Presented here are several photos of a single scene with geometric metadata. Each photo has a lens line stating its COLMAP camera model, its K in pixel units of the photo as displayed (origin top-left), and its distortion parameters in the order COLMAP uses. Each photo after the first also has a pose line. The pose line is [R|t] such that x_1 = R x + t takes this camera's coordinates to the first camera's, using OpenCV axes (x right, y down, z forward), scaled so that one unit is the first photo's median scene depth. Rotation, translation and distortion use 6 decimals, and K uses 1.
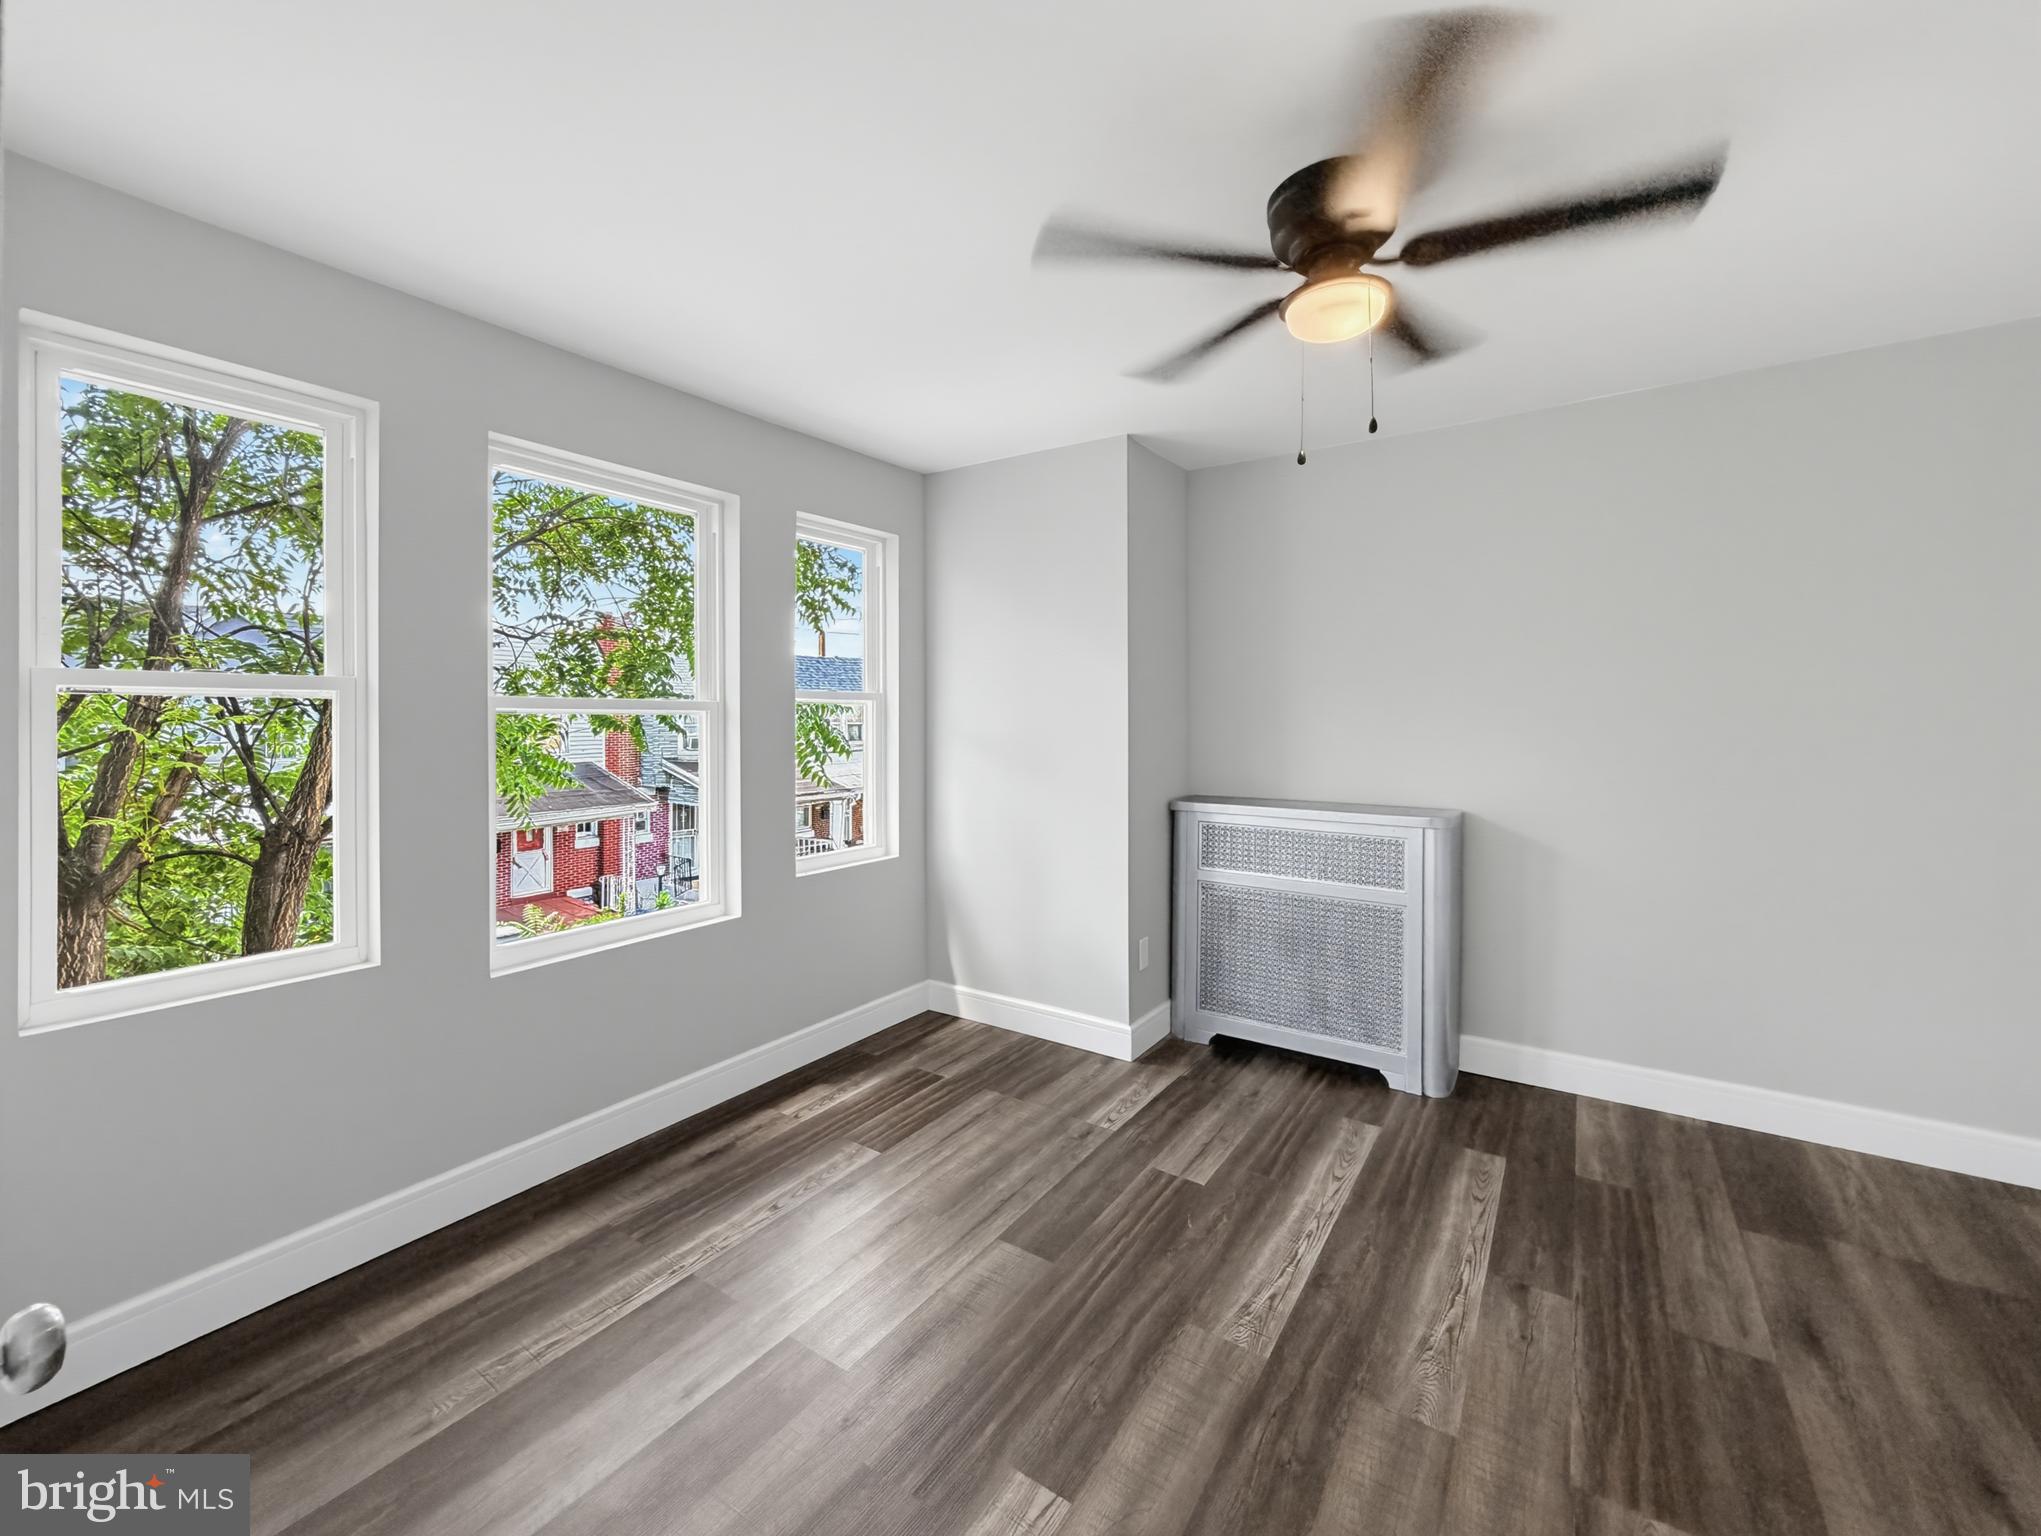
lens RADIAL K [[824.9, 0, 1027.1], [0, 824.9, 725.9], [0, 0, 1]] dist [-0.000324, 0.000390]
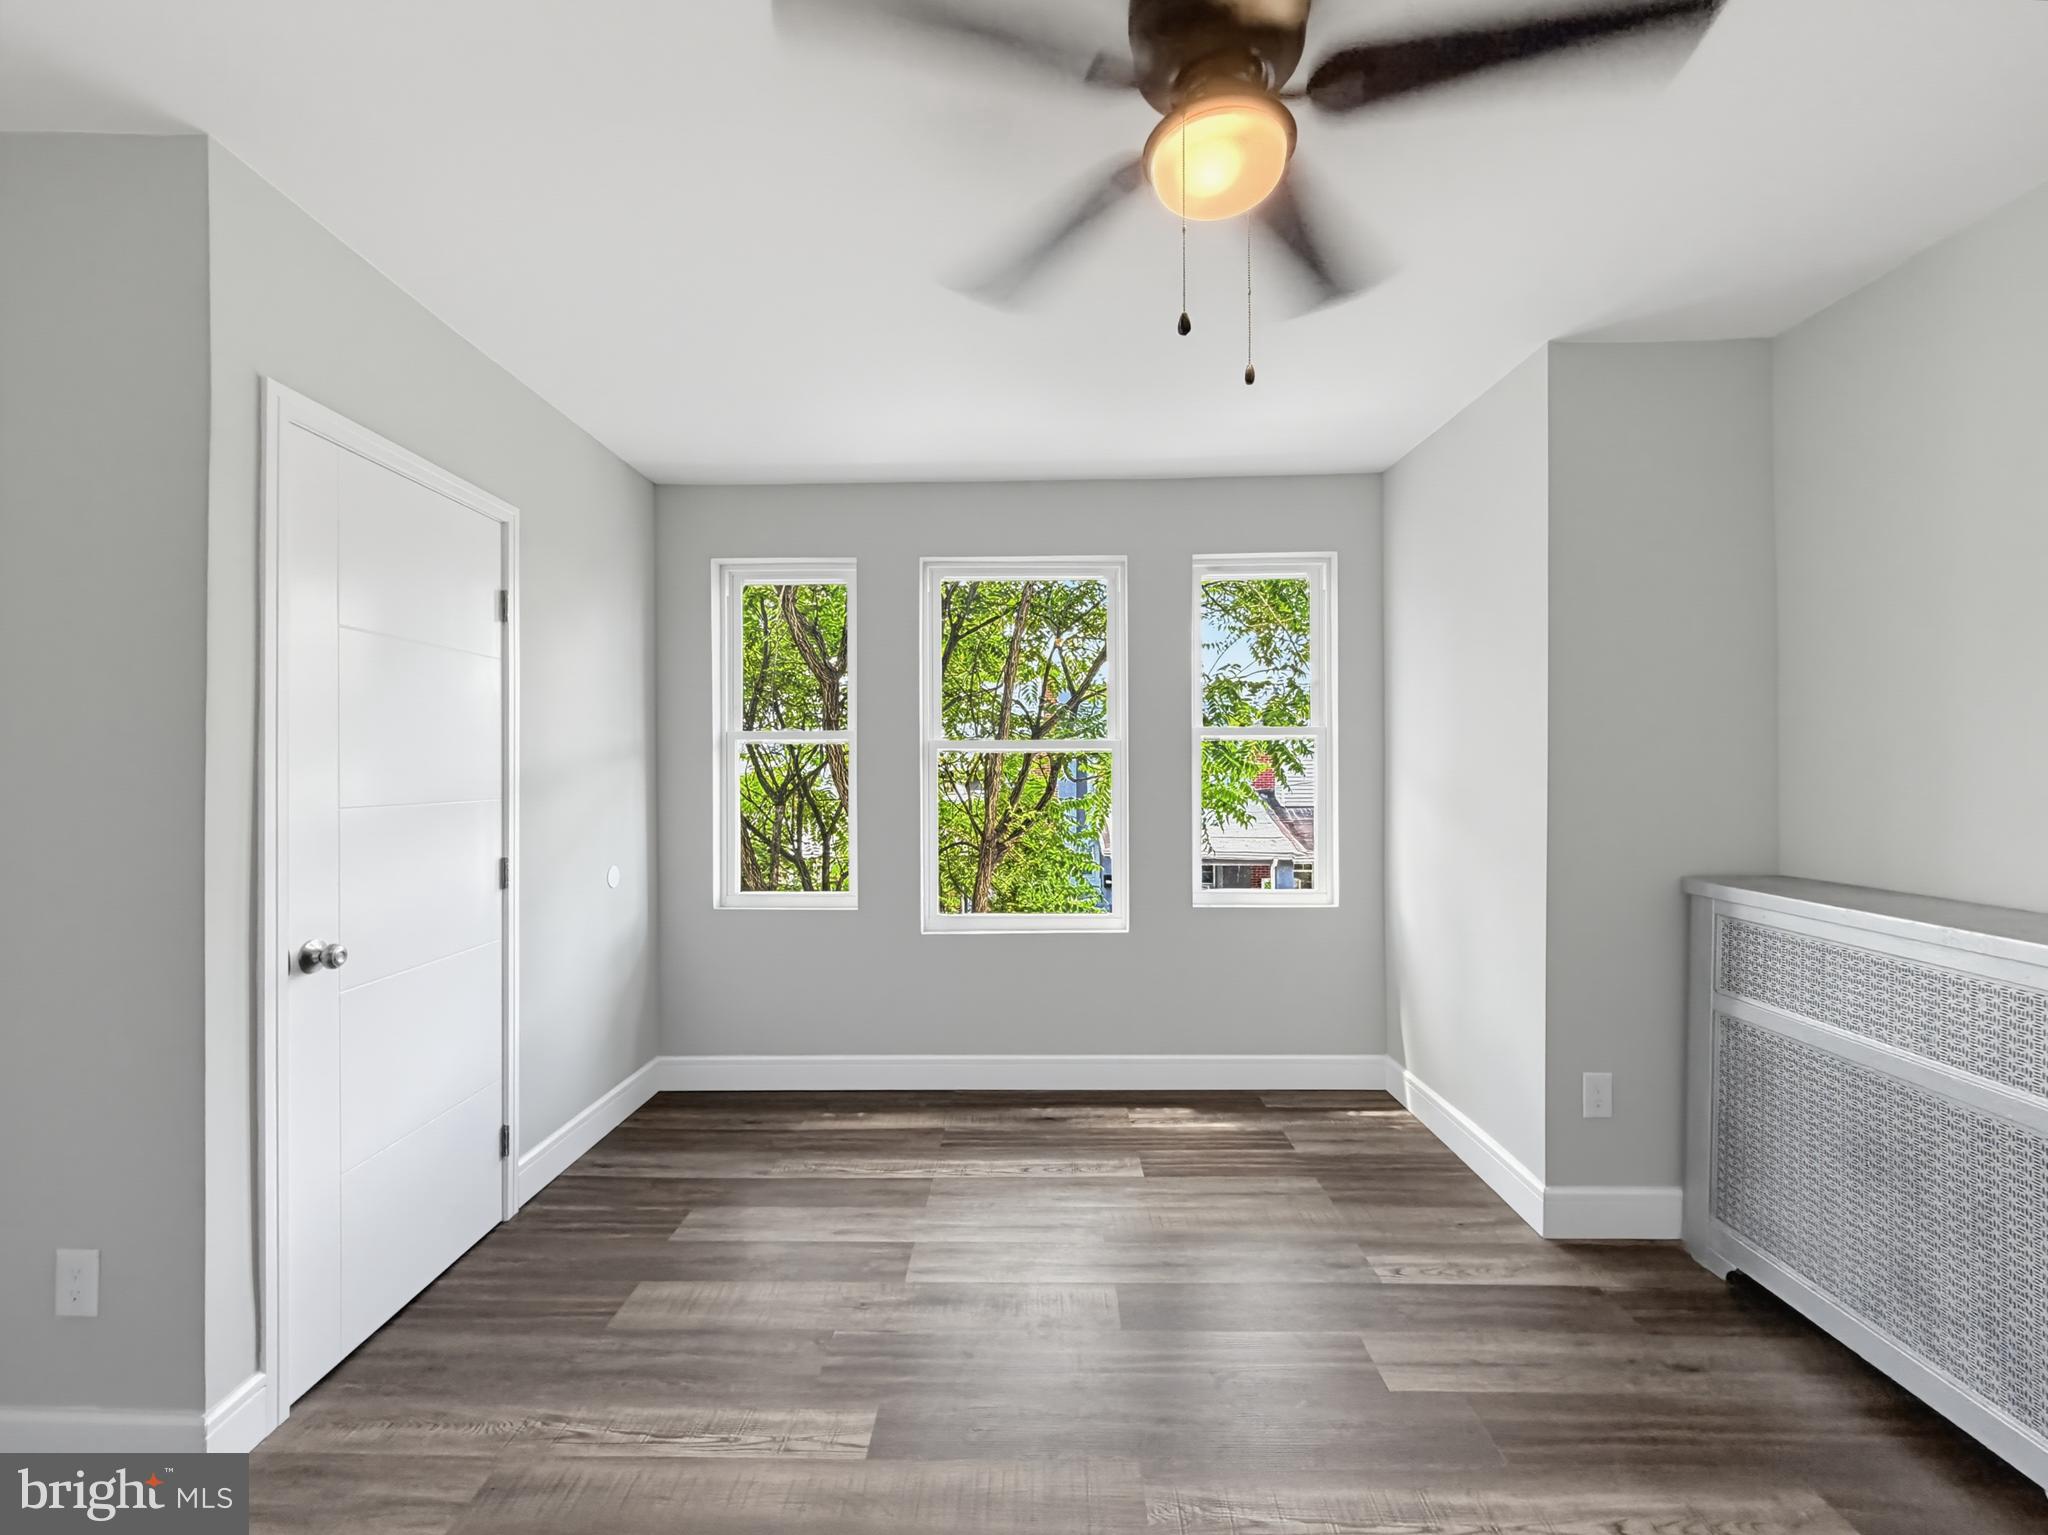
lens RADIAL K [[818.5, 0, 1027.2], [0, 818.5, 767.7], [0, 0, 1]] dist [0.000951, -0.000165]
pose [[0.555015, -0.000688, -0.831840, 0.515373], [-0.001589, 0.999997, -0.001887, 0.008547], [0.831839, 0.002369, 0.555013, 0.269404]]
